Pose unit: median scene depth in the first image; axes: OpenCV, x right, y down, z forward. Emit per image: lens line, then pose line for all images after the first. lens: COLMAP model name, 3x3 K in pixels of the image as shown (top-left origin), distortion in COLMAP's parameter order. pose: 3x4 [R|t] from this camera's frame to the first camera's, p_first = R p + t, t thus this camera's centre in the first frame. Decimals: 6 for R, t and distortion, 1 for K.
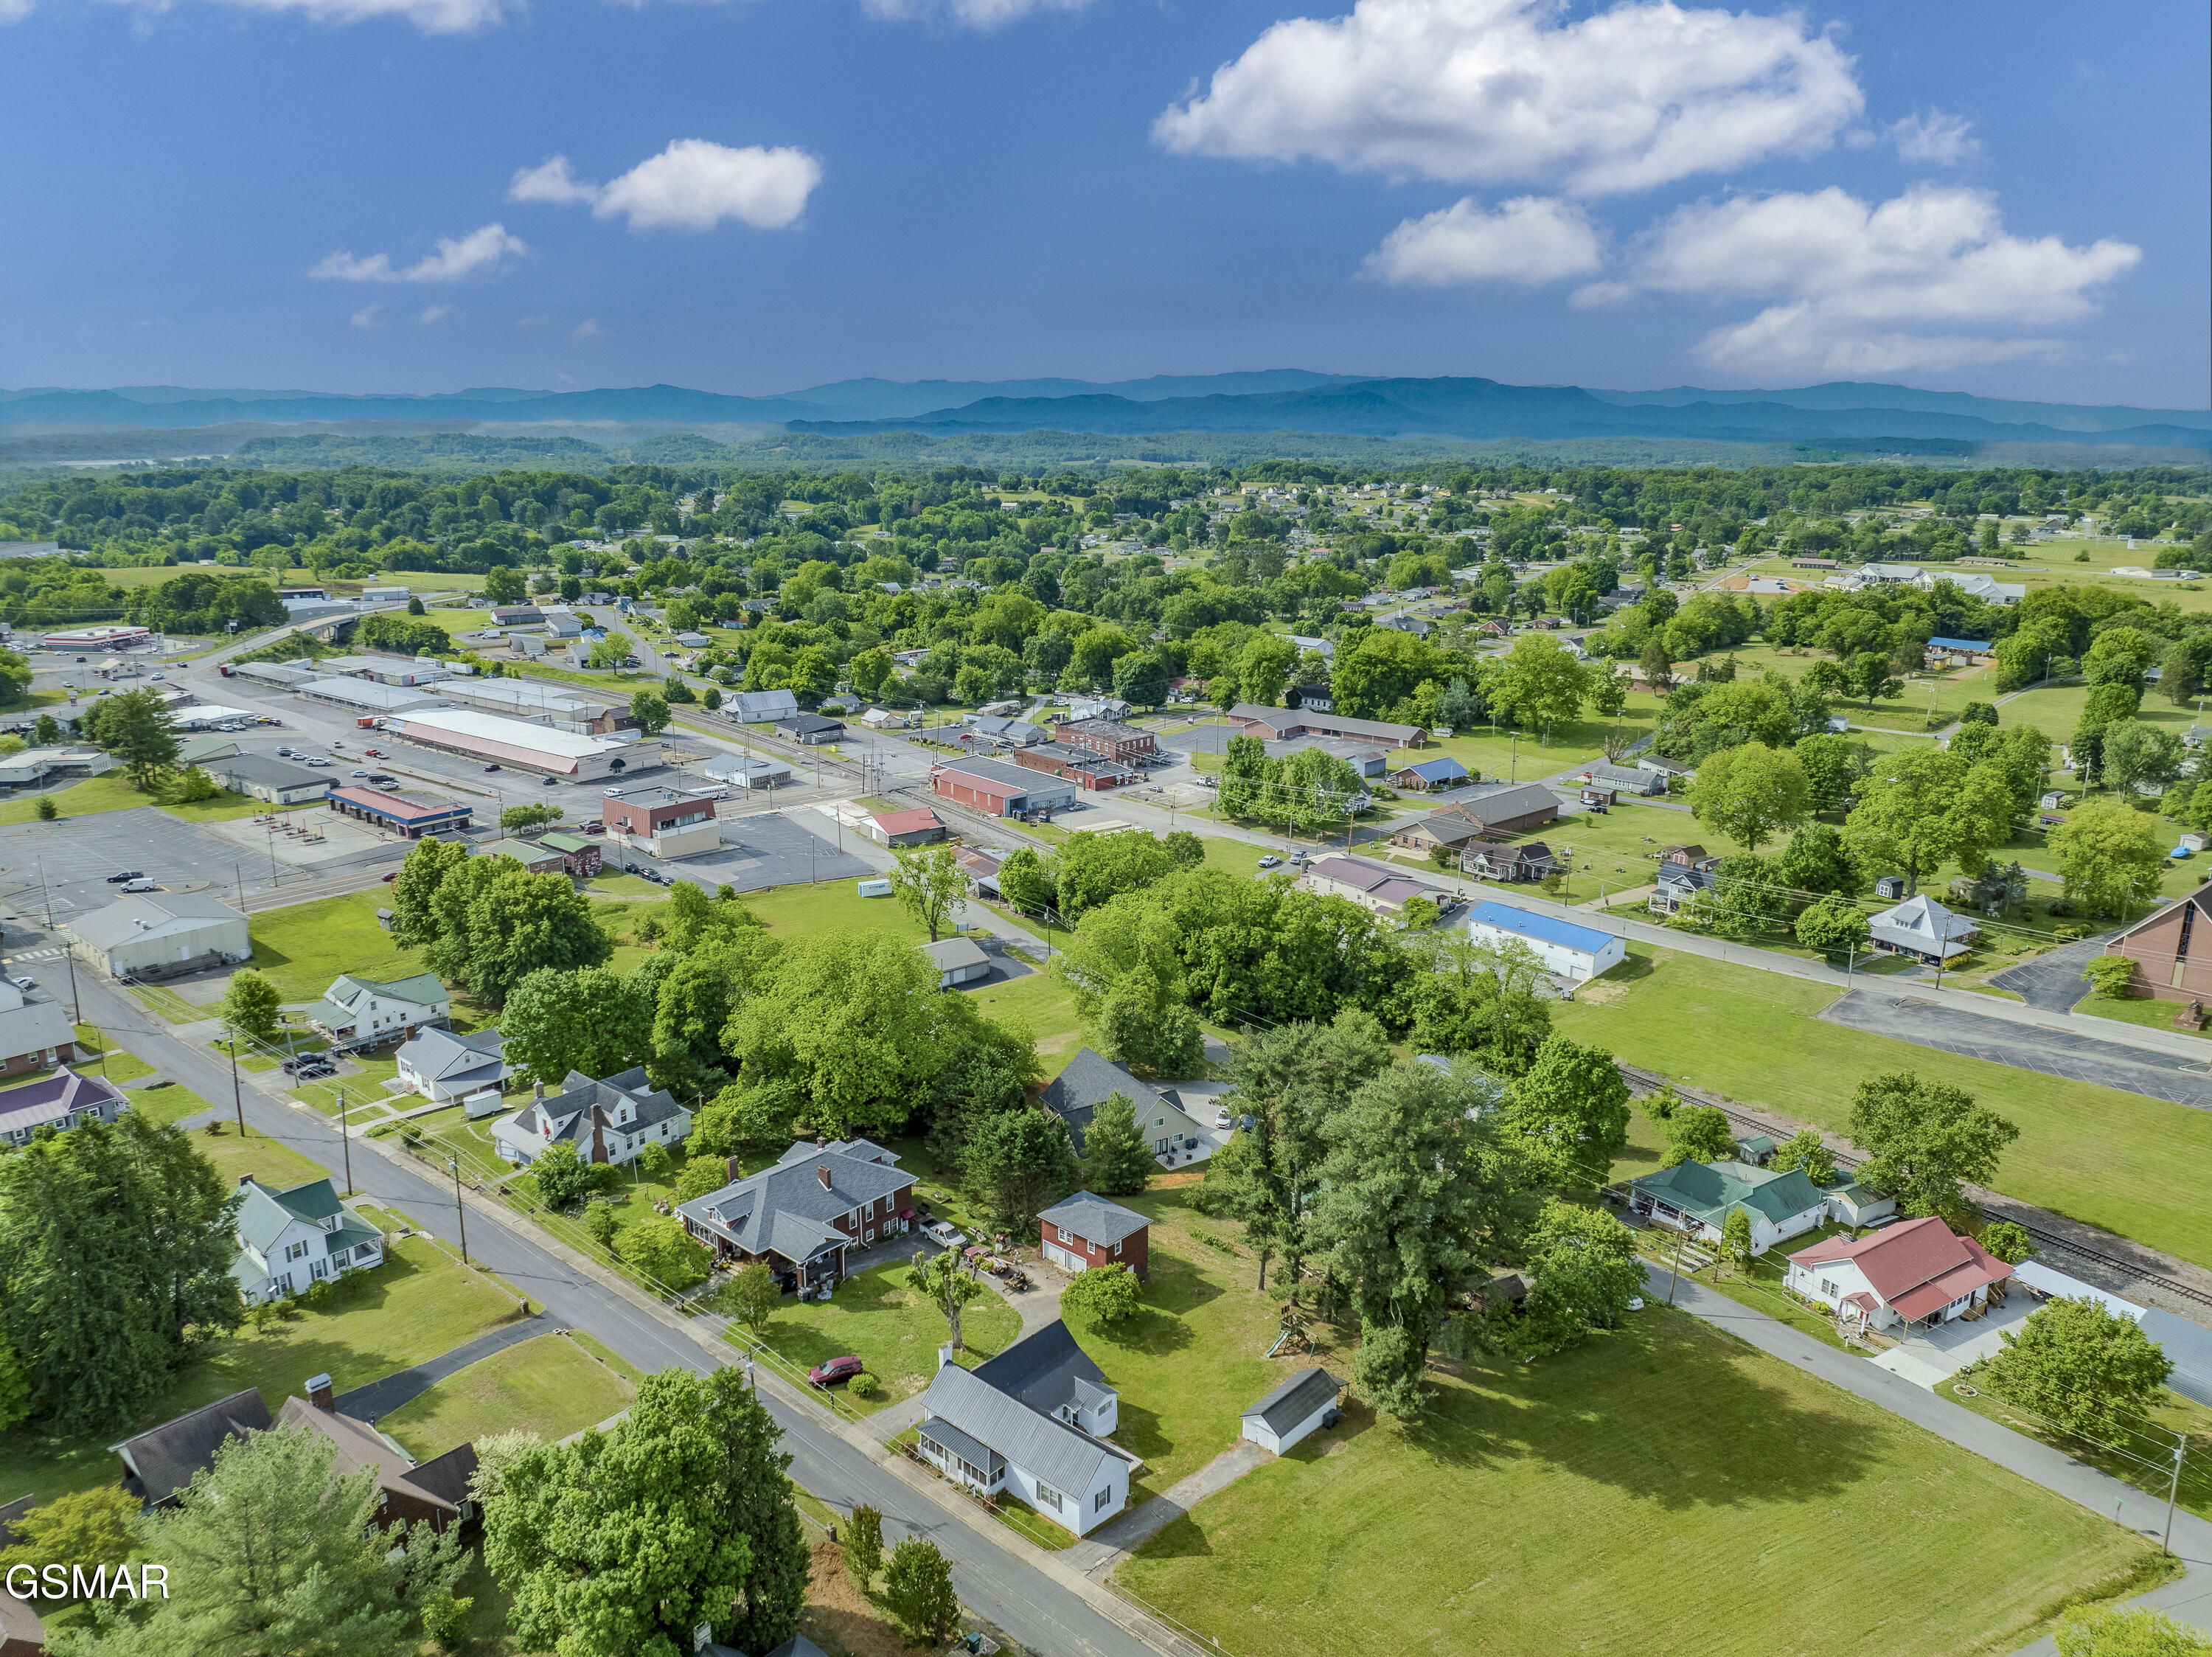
lens RADIAL K [[1557.0, 0, 1106.0], [0, 1557.0, 828.5], [0, 0, 1]] dist [-0.032392, 0.001611]
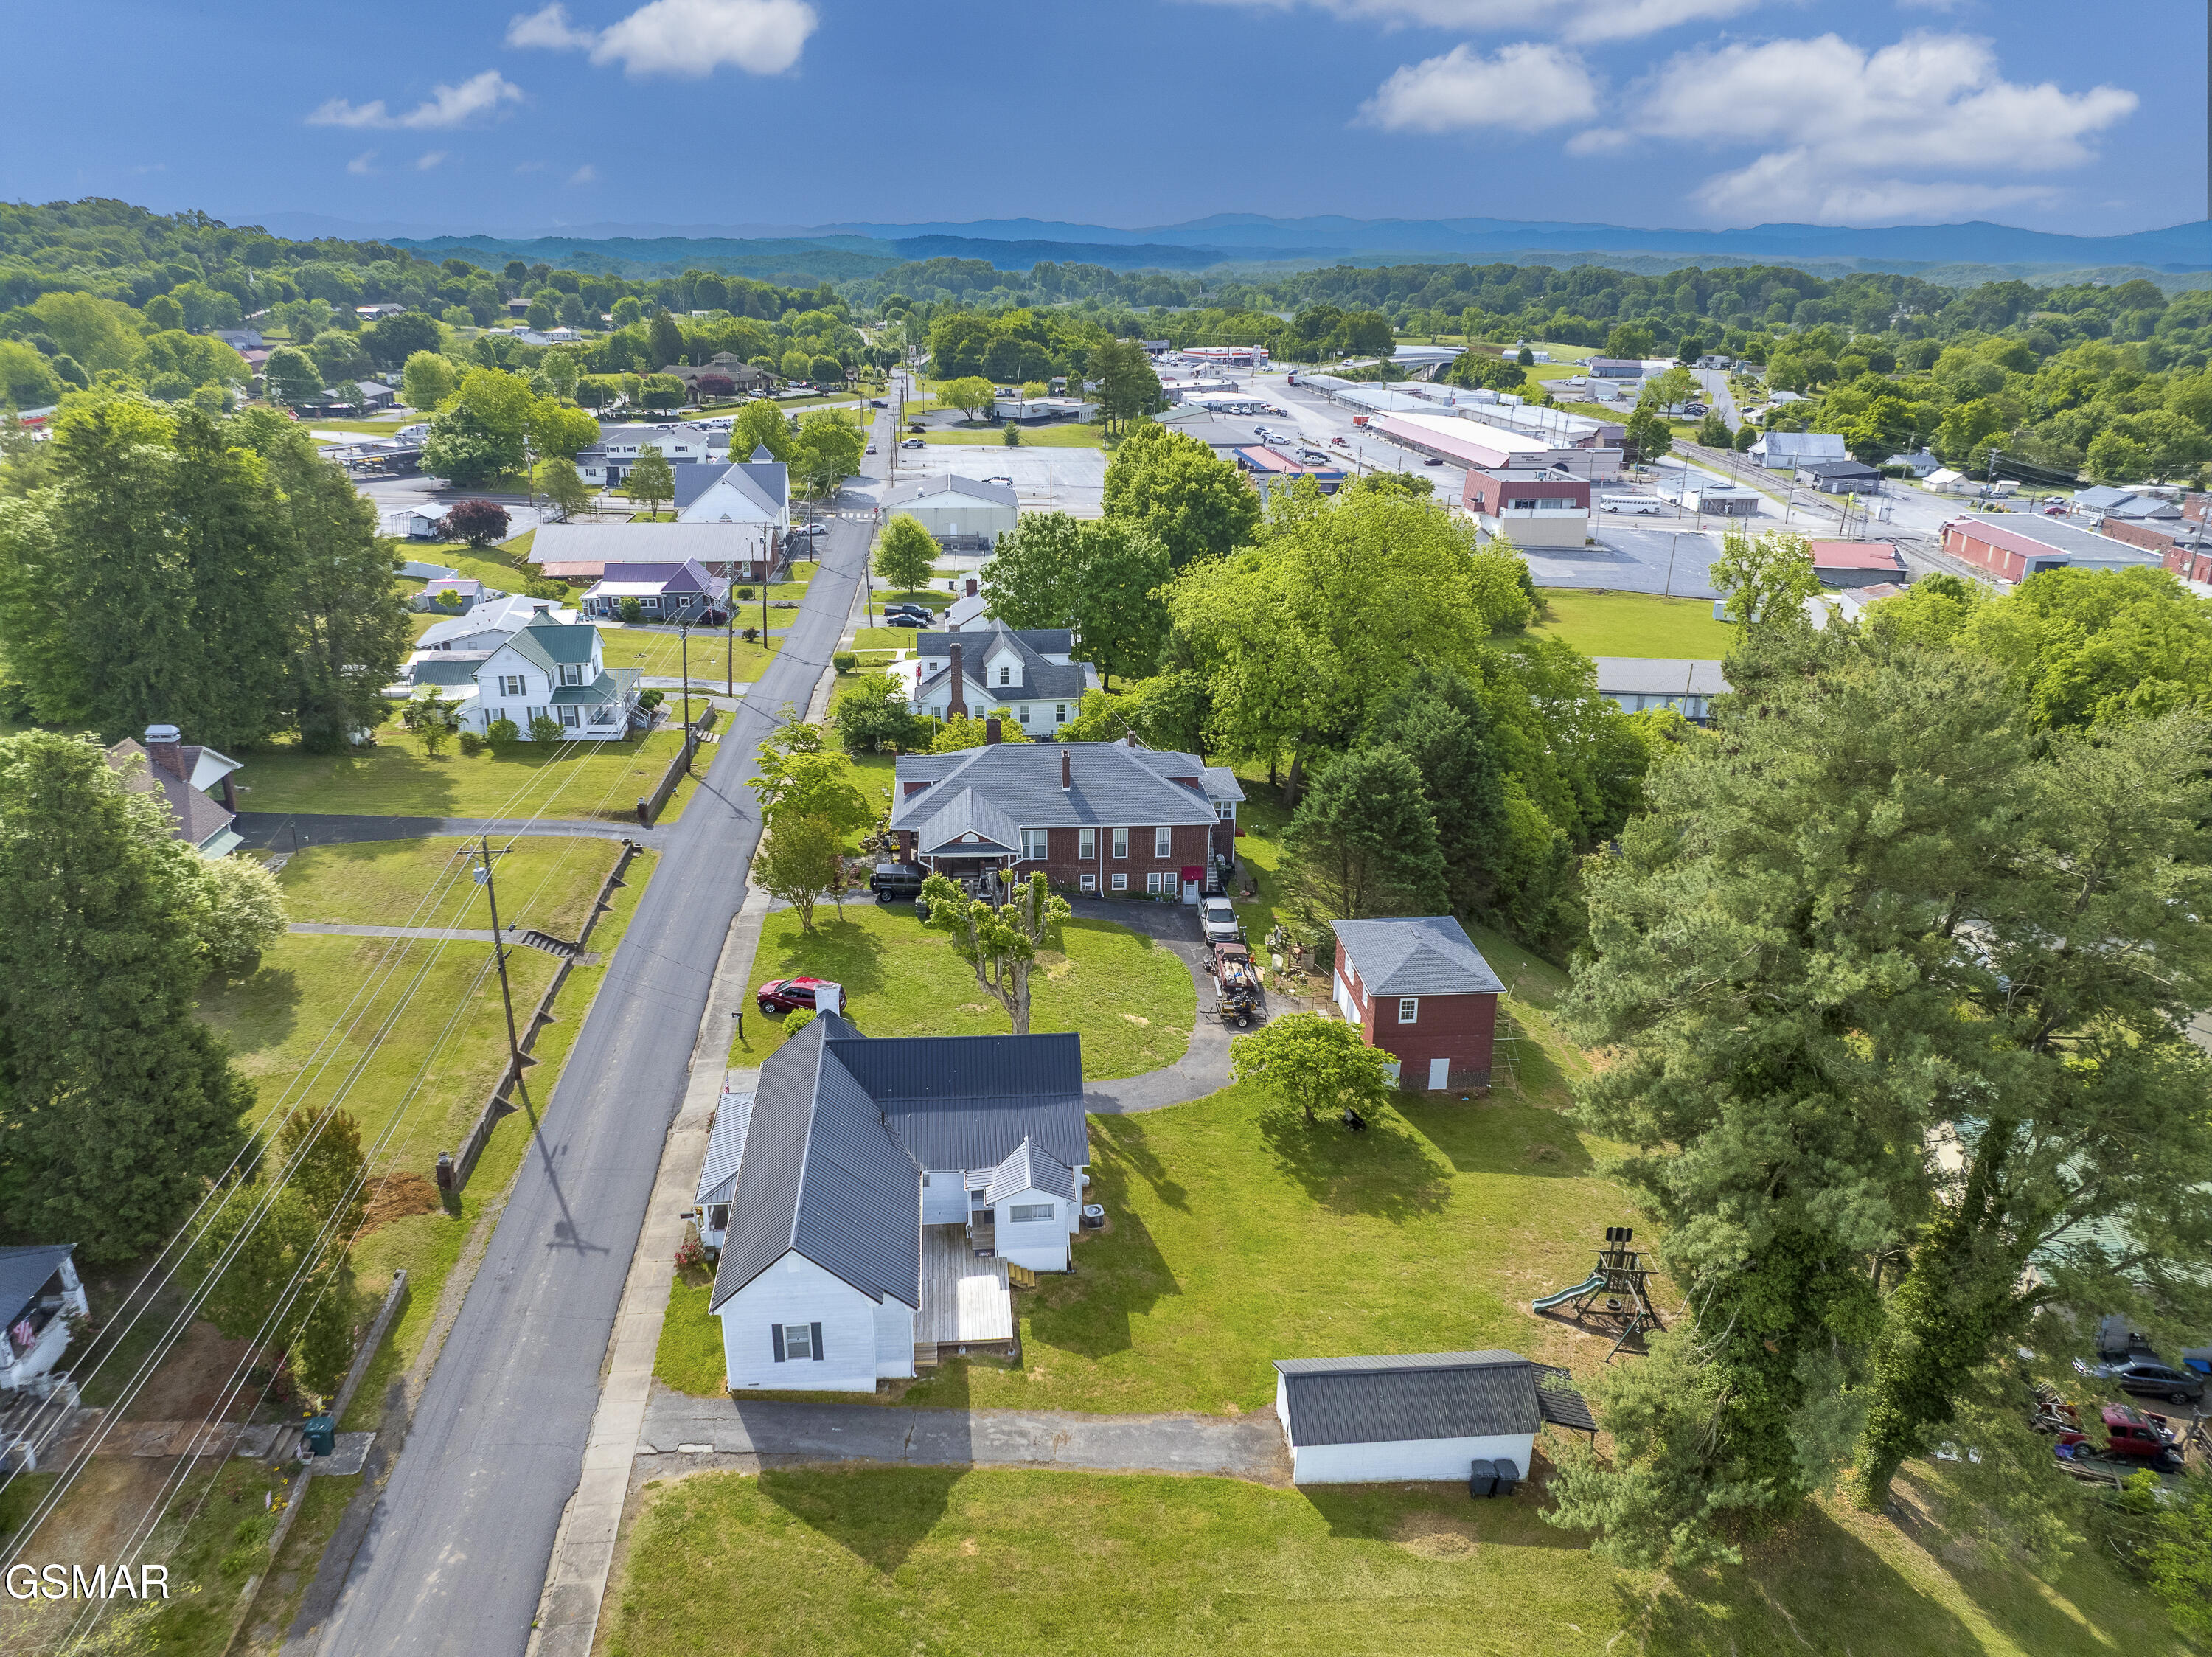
lens RADIAL K [[1555.8, 0, 1106.0], [0, 1555.8, 828.5], [0, 0, 1]] dist [-0.033520, -0.003817]
pose [[0.728460, 0.241930, -0.640949, 0.139190], [-0.177710, 0.970277, 0.164264, 0.080038], [0.661638, -0.005757, 0.749801, 0.302374]]
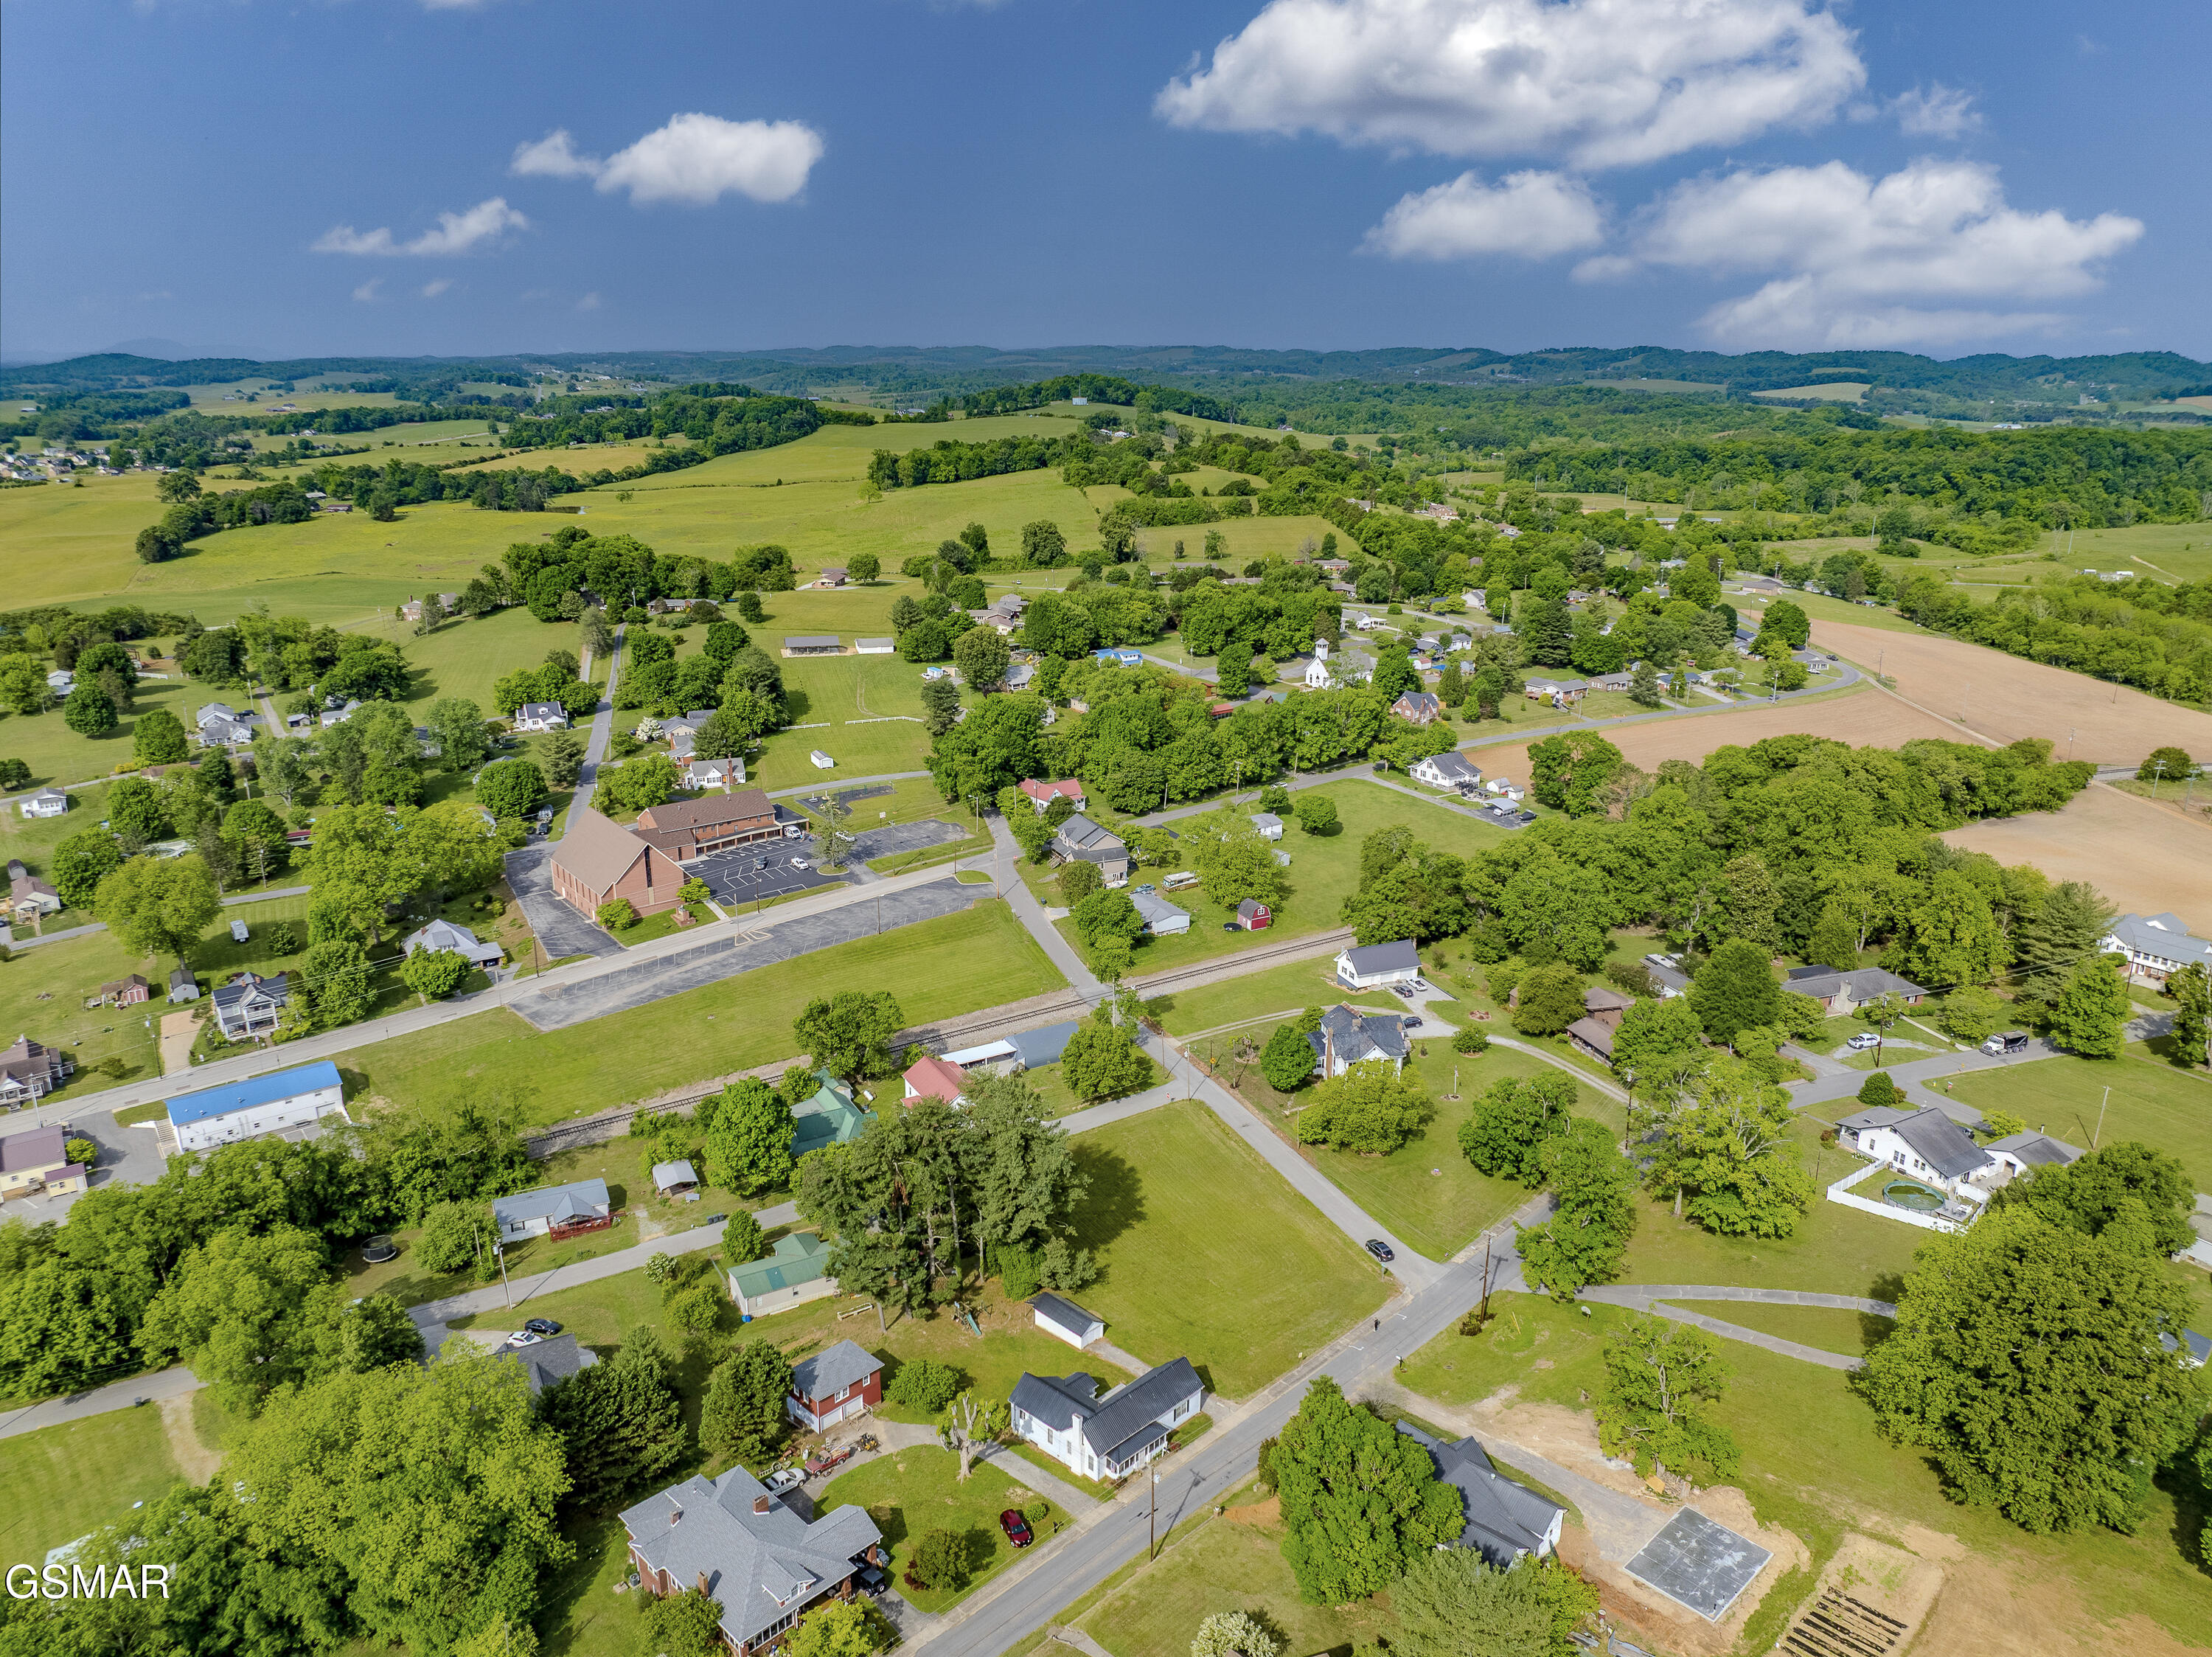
lens RADIAL K [[1570.1, 0, 1106.0], [0, 1570.1, 828.5], [0, 0, 1]] dist [-0.055359, -0.005082]
pose [[0.041007, -0.296904, 0.954027, -0.564076], [0.241601, 0.929442, 0.278868, -0.228319], [-0.969509, 0.219058, 0.109845, 0.335400]]
